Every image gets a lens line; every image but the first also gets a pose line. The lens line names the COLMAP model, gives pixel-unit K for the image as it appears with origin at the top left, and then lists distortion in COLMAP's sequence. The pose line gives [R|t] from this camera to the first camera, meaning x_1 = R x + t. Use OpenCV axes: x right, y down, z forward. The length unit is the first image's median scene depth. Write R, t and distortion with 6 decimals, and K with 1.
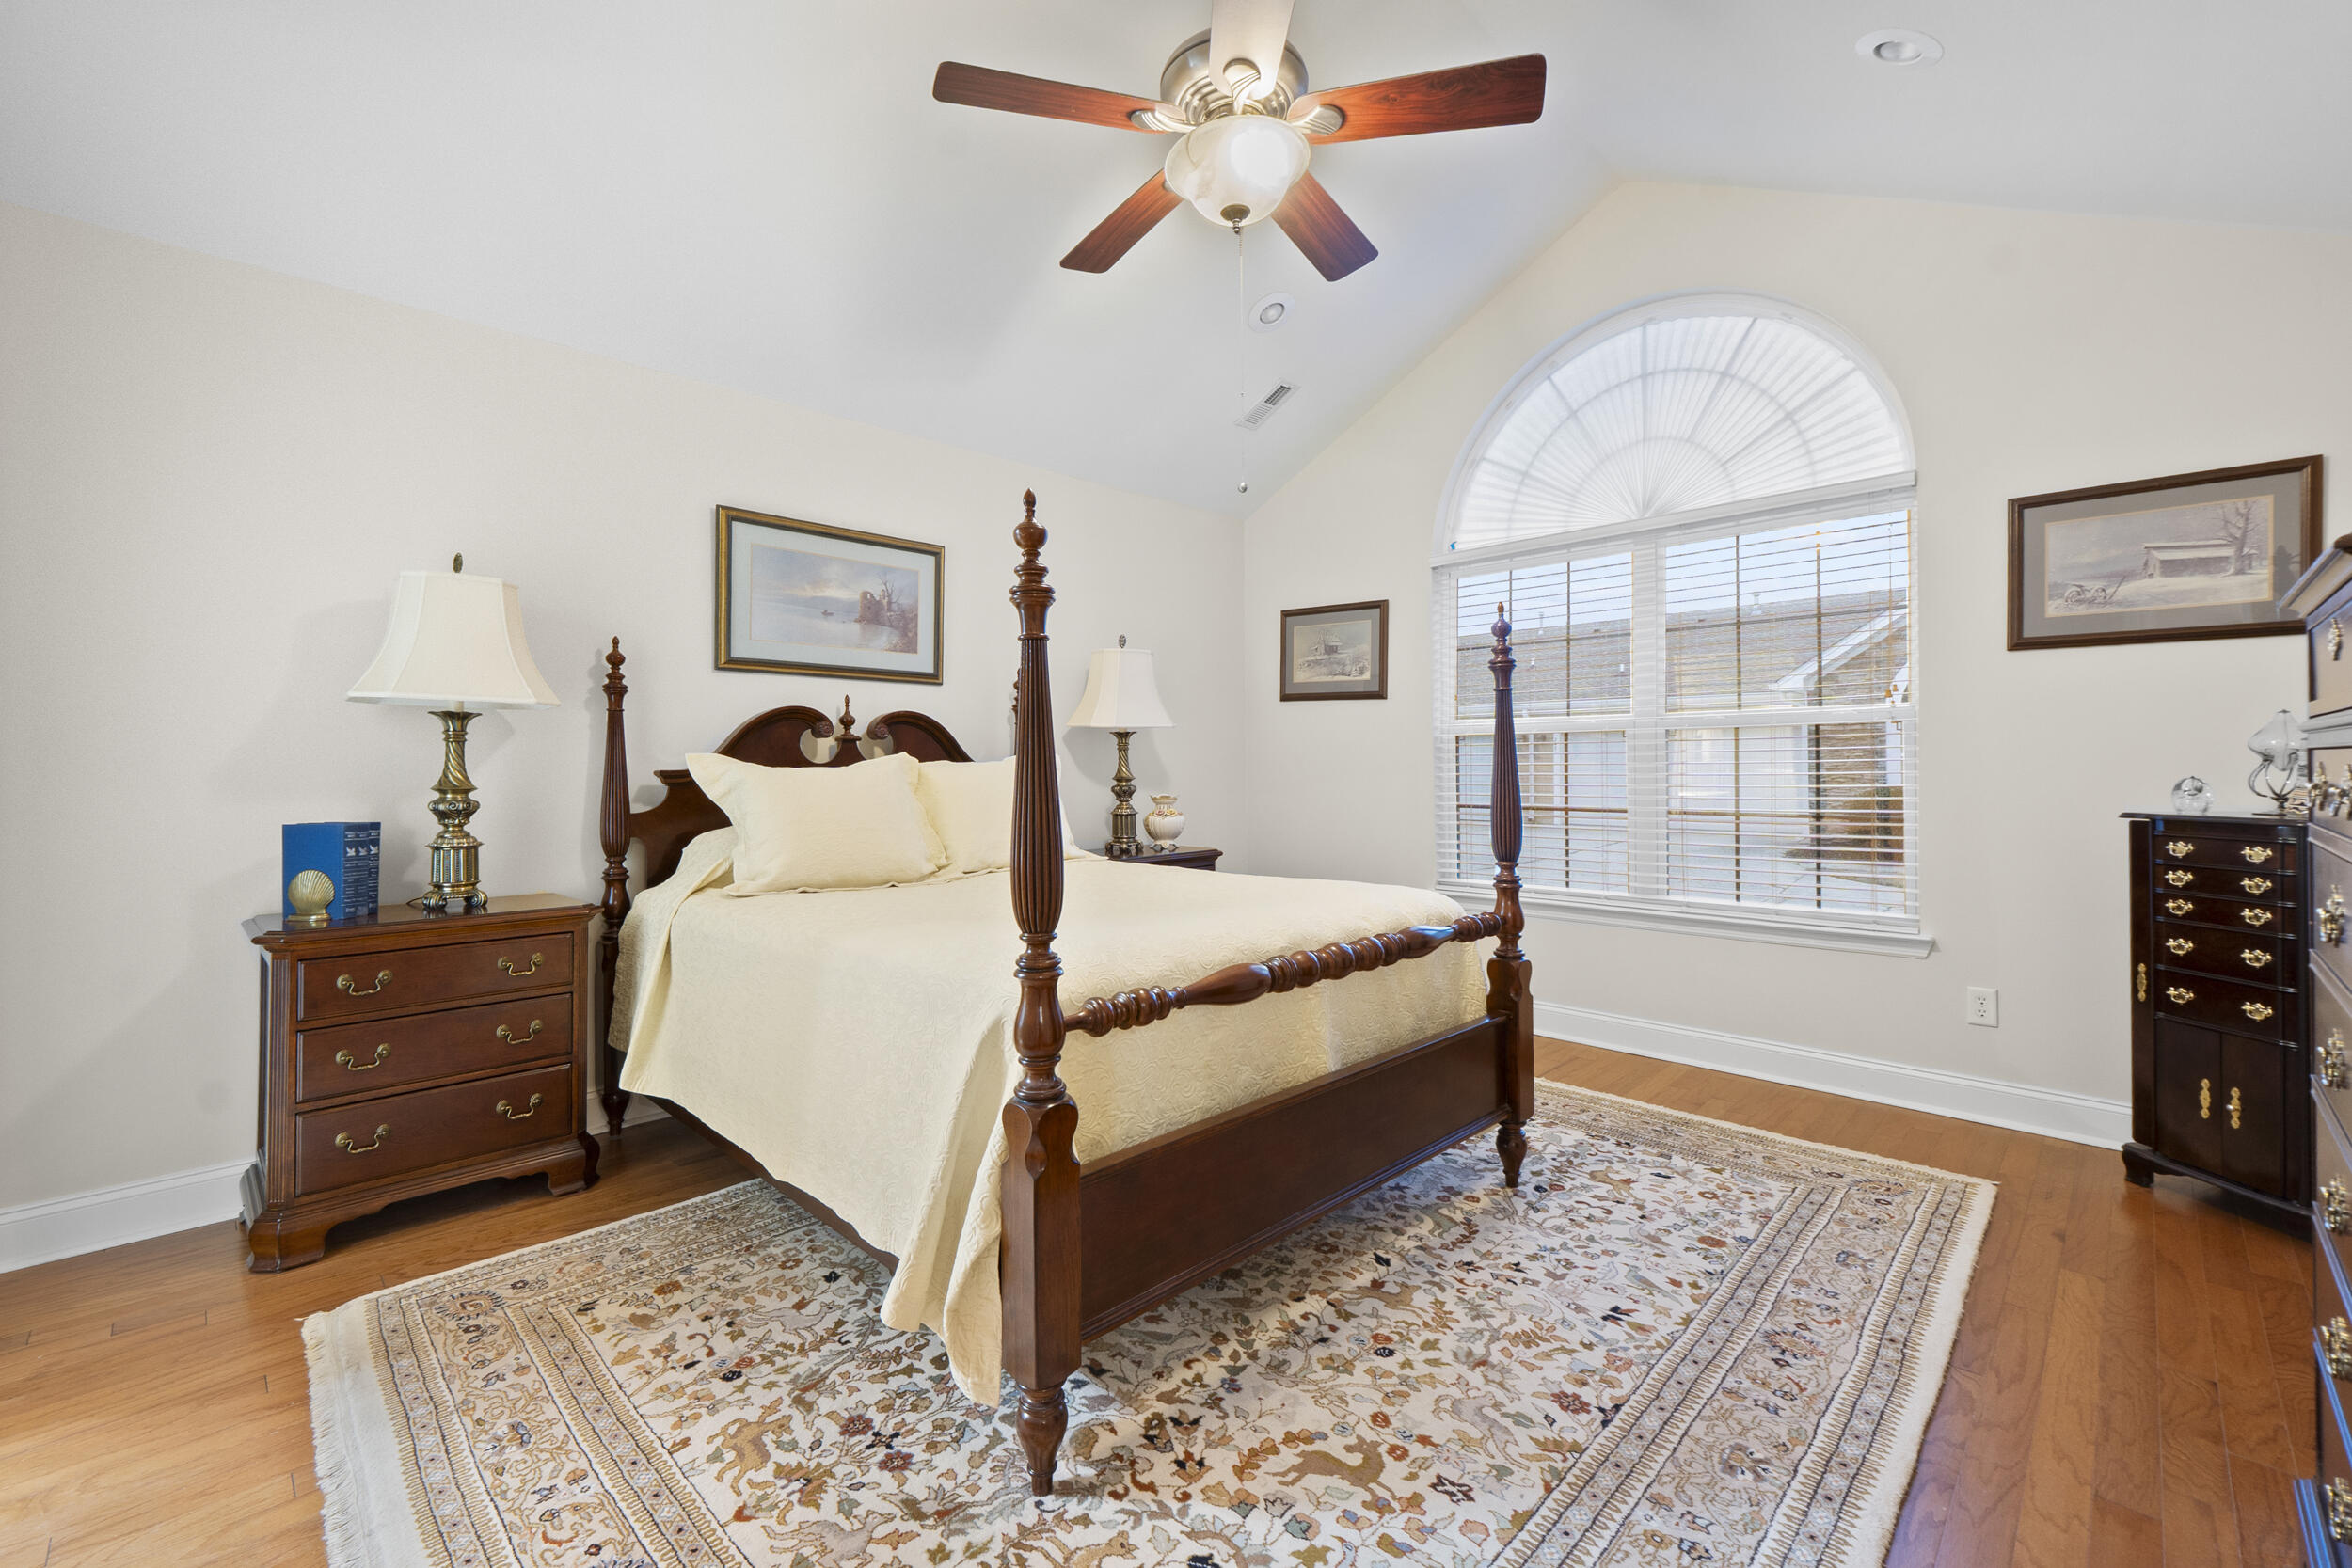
lens RADIAL K [[978.4, 0, 1181.0], [0, 978.4, 765.8], [0, 0, 1]] dist [0.000641, 0.000283]
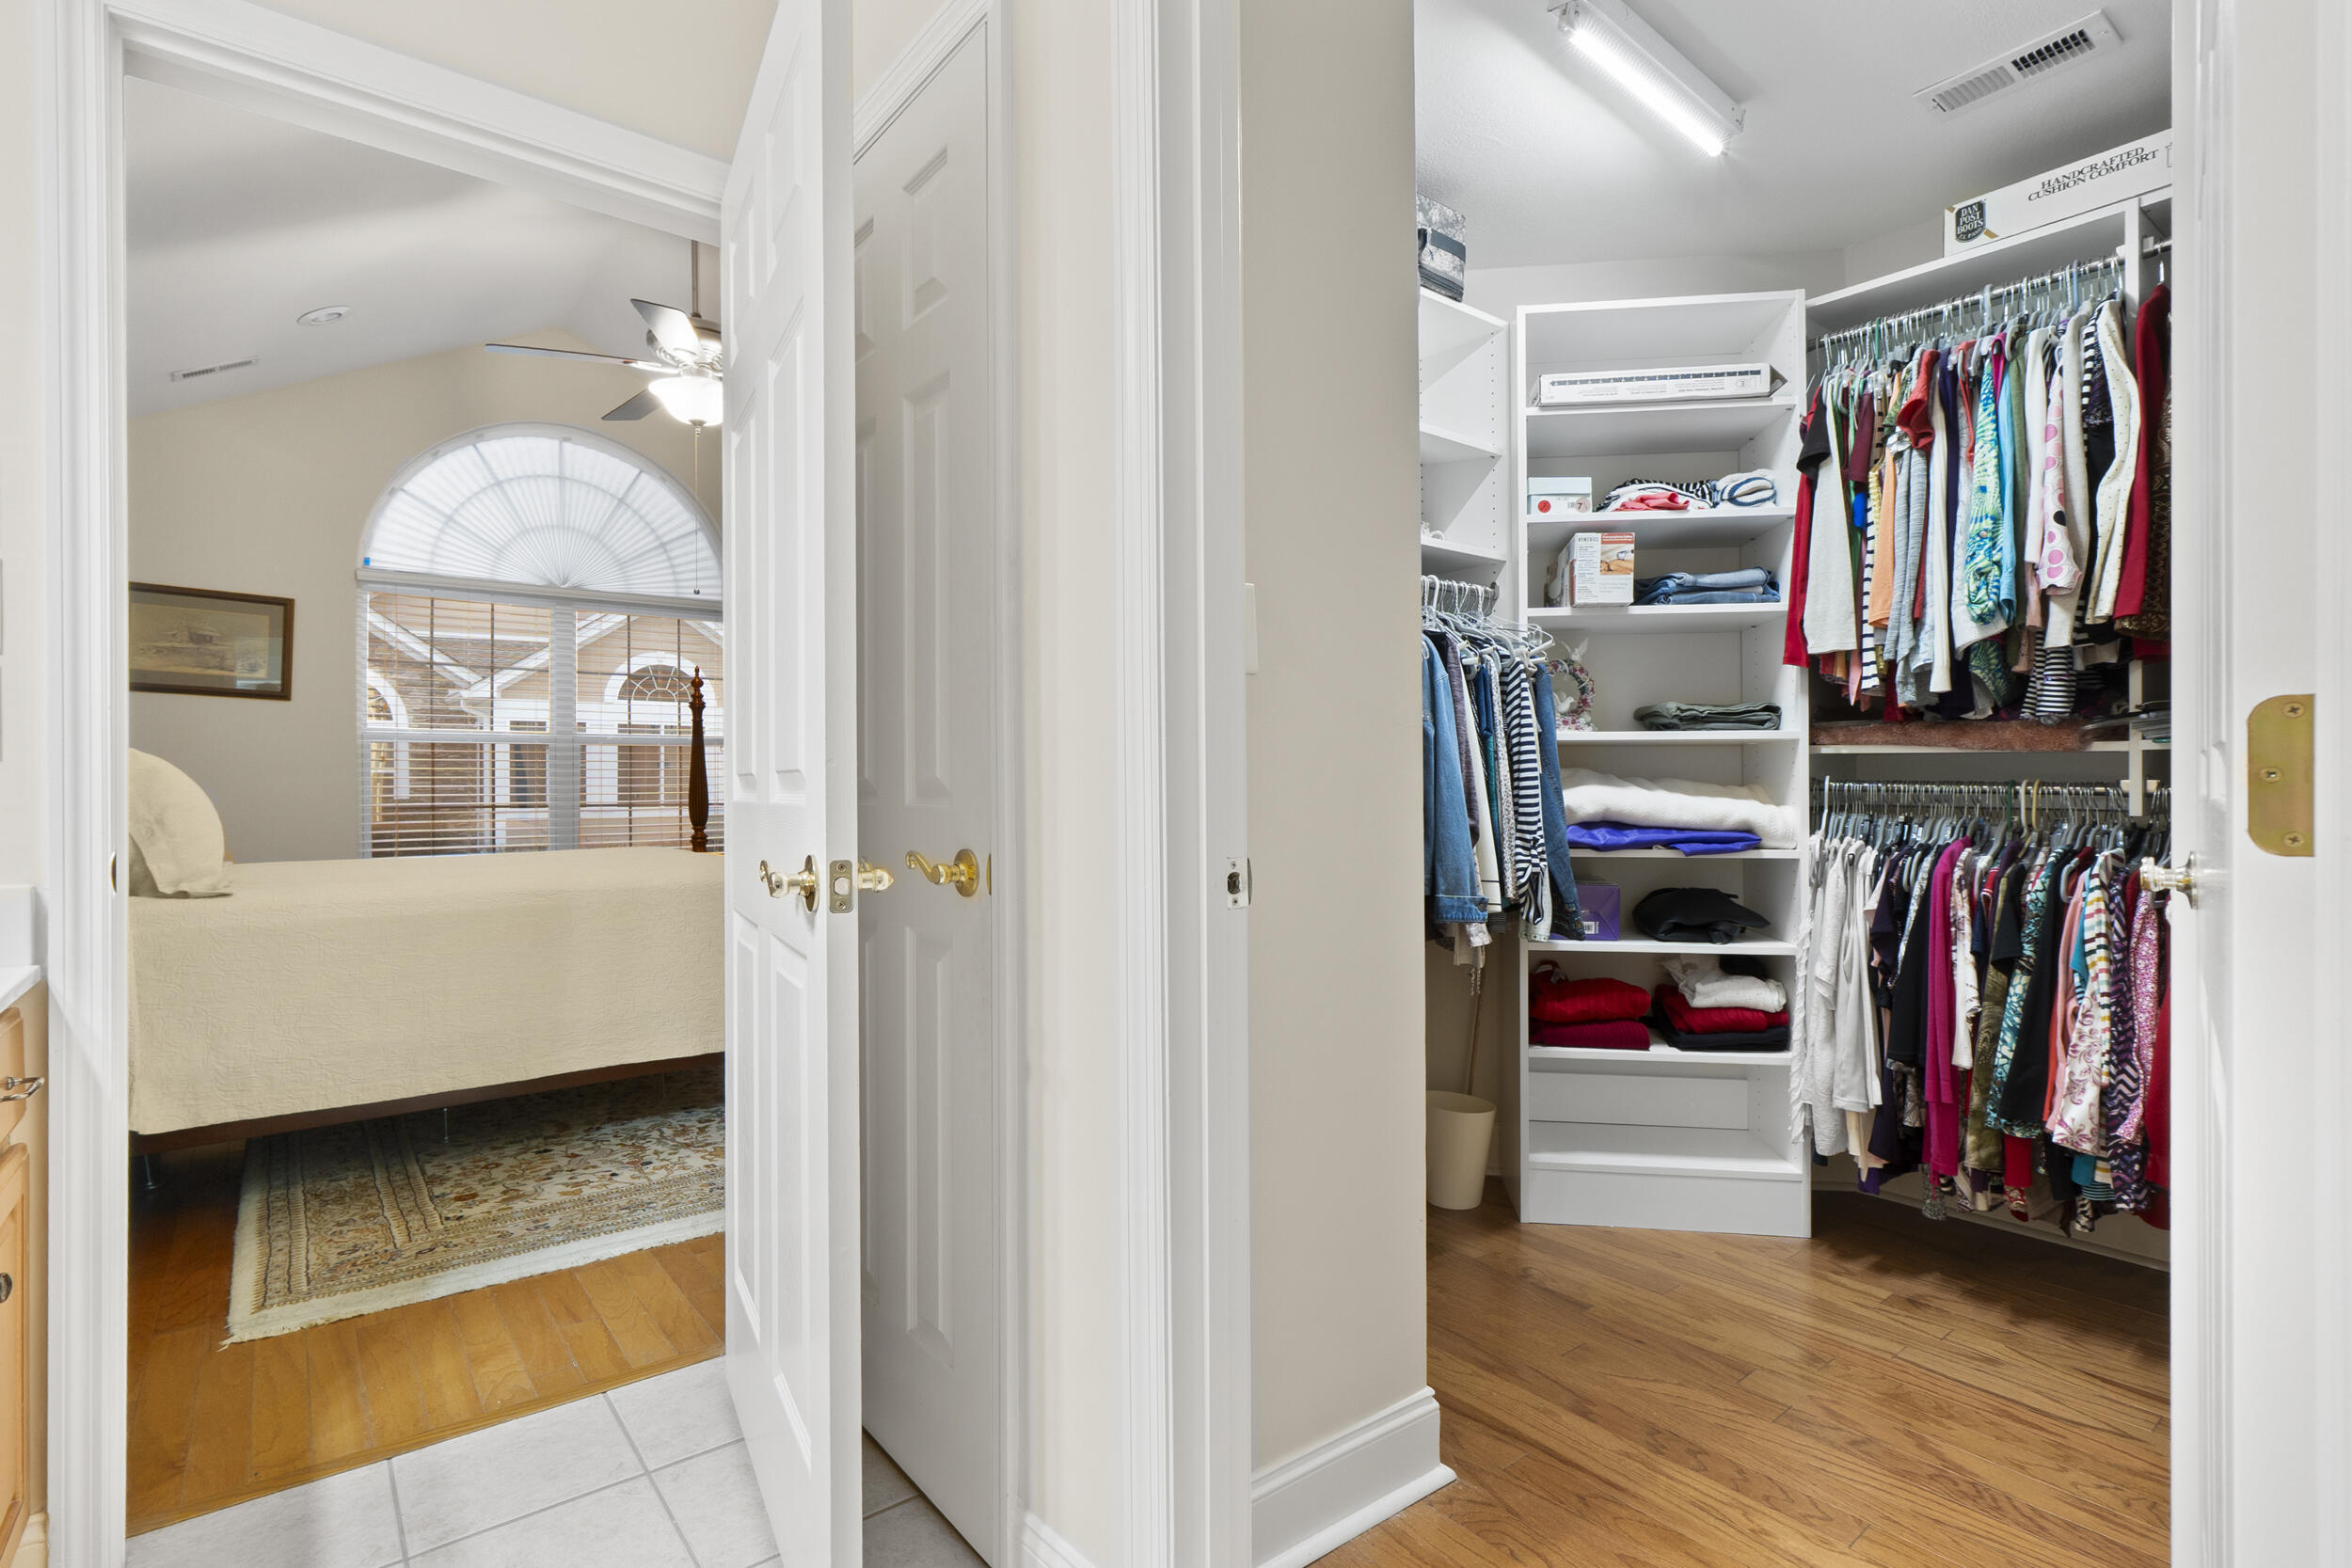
lens RADIAL K [[1117.8, 0, 1164.8], [0, 1117.8, 777.3], [0, 0, 1]] dist [0.001529, -0.000167]
pose [[0.119187, 0.008402, 0.992836, -1.623854], [0.003640, 0.999954, -0.008899, 0.043662], [-0.992865, 0.004675, 0.119151, 0.009903]]
